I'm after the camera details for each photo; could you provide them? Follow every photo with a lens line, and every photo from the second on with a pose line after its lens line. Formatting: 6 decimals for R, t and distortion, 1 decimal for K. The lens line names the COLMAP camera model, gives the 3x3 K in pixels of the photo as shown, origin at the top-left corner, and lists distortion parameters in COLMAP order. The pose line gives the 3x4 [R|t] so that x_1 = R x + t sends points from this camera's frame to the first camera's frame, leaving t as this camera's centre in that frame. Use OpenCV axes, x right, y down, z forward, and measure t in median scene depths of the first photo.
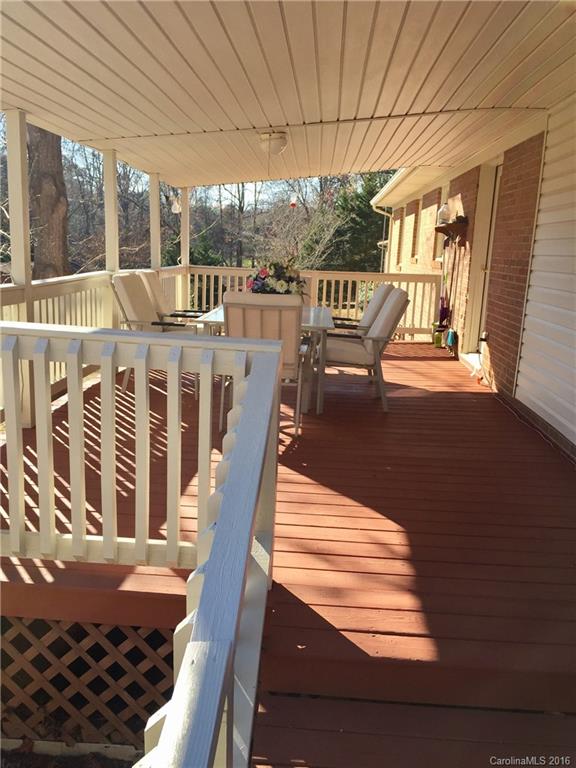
lens RADIAL K [[651.3, 0, 288.0], [0, 651.3, 384.0], [0, 0, 1]] dist [0.055480, -0.068485]
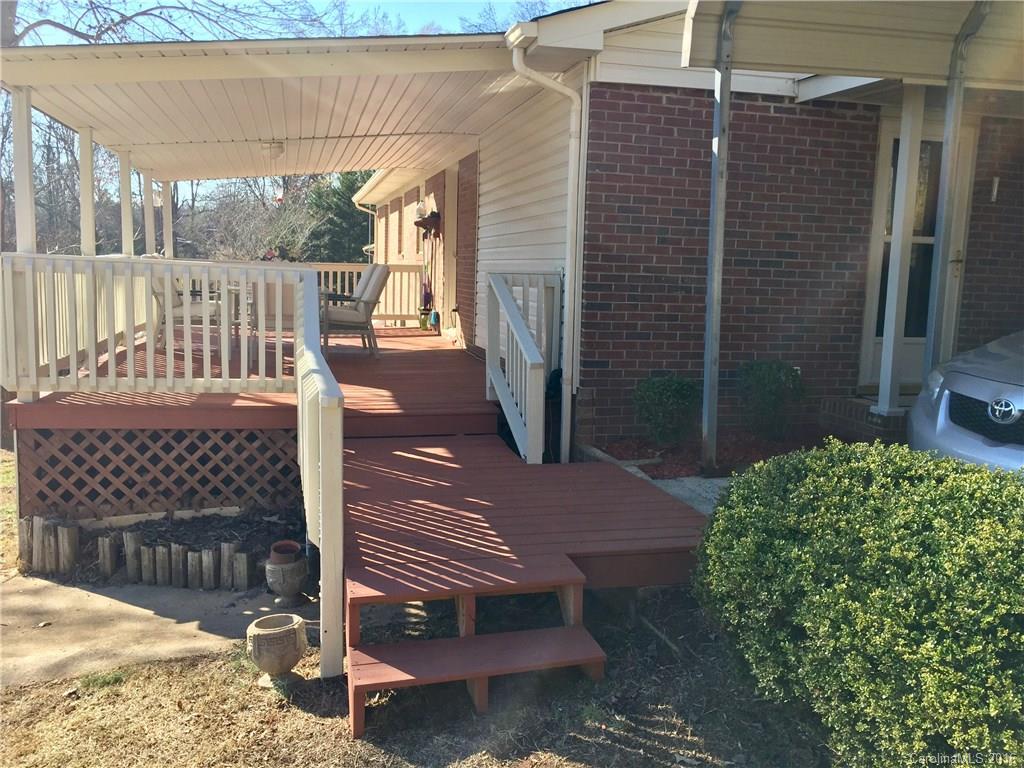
lens RADIAL K [[895.9, 0, 522.9], [0, 895.9, 385.9], [0, 0, 1]] dist [0.052311, -0.002604]
pose [[0.953067, -0.052275, 0.298212, -0.073017], [0.072282, 0.995785, -0.056453, 0.146057], [-0.294004, 0.075359, 0.952829, -0.515959]]
